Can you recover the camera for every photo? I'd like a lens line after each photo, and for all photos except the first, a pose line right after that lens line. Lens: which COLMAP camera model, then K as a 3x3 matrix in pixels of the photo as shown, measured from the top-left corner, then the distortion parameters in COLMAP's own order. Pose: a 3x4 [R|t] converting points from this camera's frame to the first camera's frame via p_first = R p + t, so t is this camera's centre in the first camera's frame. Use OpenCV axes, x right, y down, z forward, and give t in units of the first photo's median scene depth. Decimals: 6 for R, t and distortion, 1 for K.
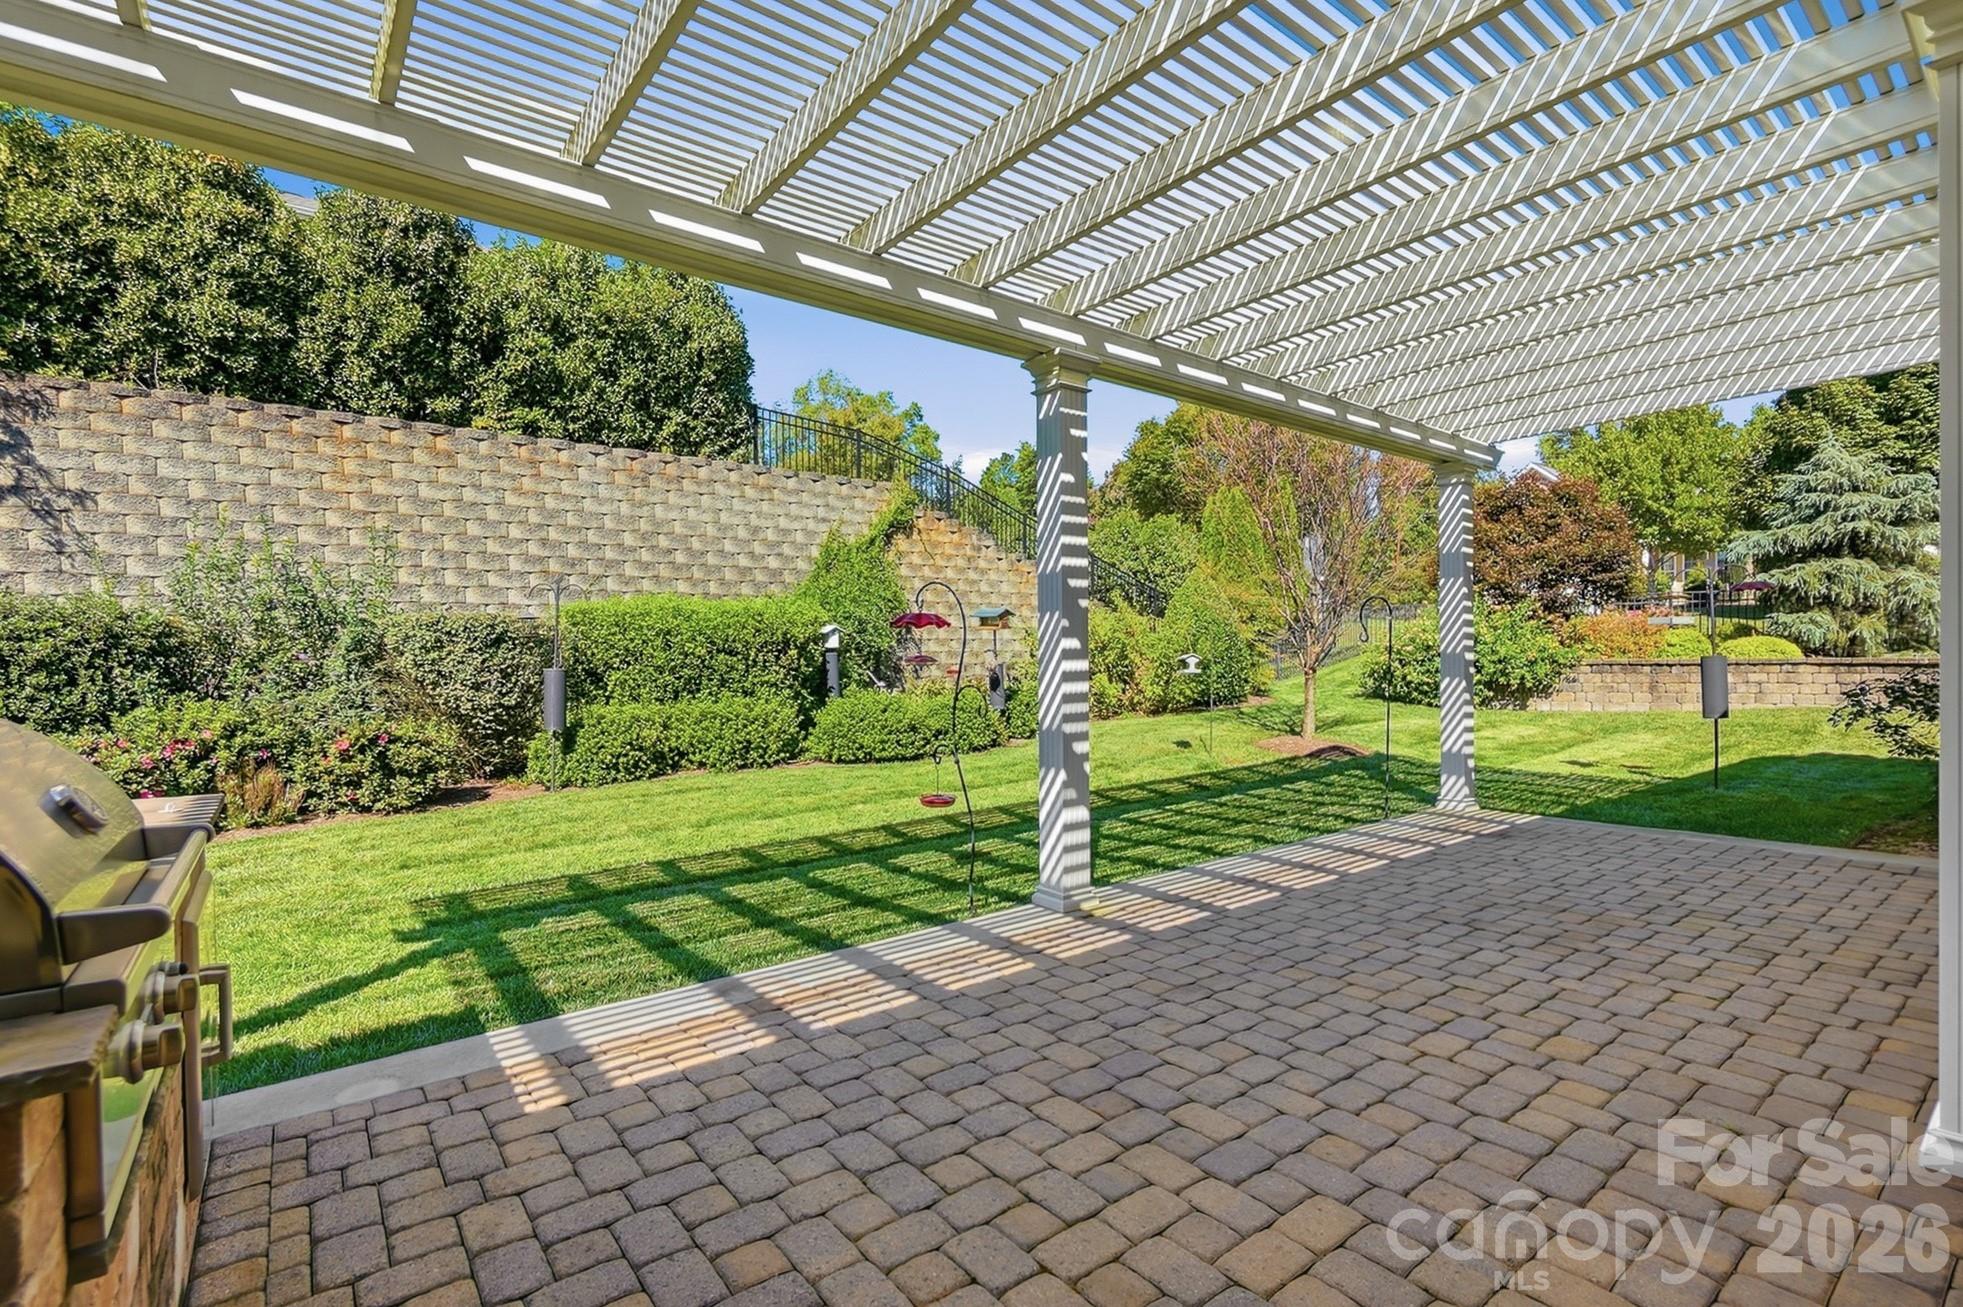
lens RADIAL K [[856.3, 0, 982.9], [0, 856.3, 651.0], [0, 0, 1]] dist [-0.002871, -0.000102]
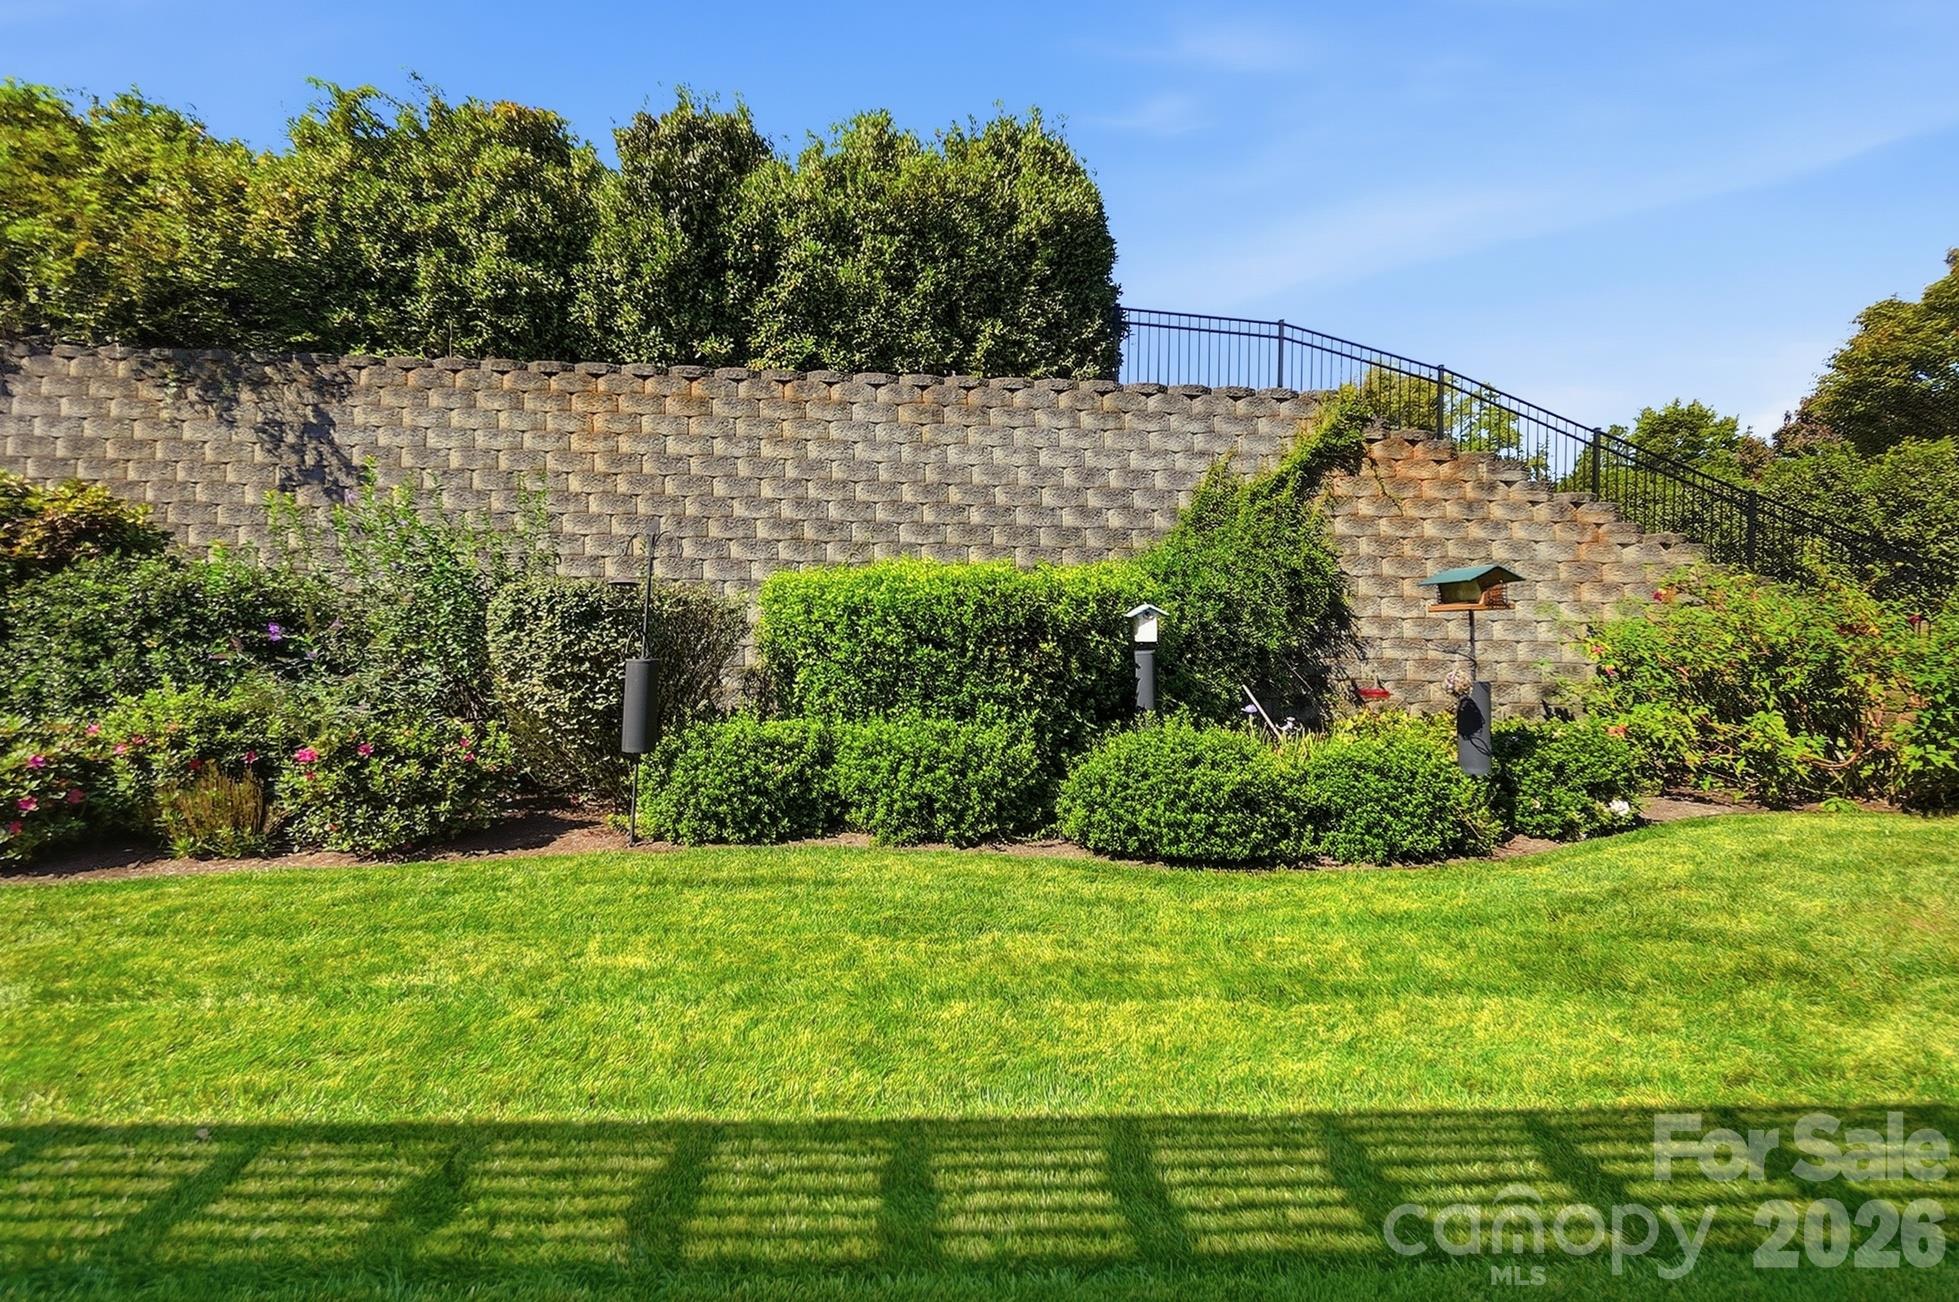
lens RADIAL K [[854.6, 0, 975.8], [0, 854.6, 648.9], [0, 0, 1]] dist [-0.002871, -0.000102]
pose [[0.816349, 0.016324, -0.577328, 0.066128], [-0.026685, 0.999599, -0.009470, 0.009403], [0.576942, 0.023137, 0.816457, 0.457524]]
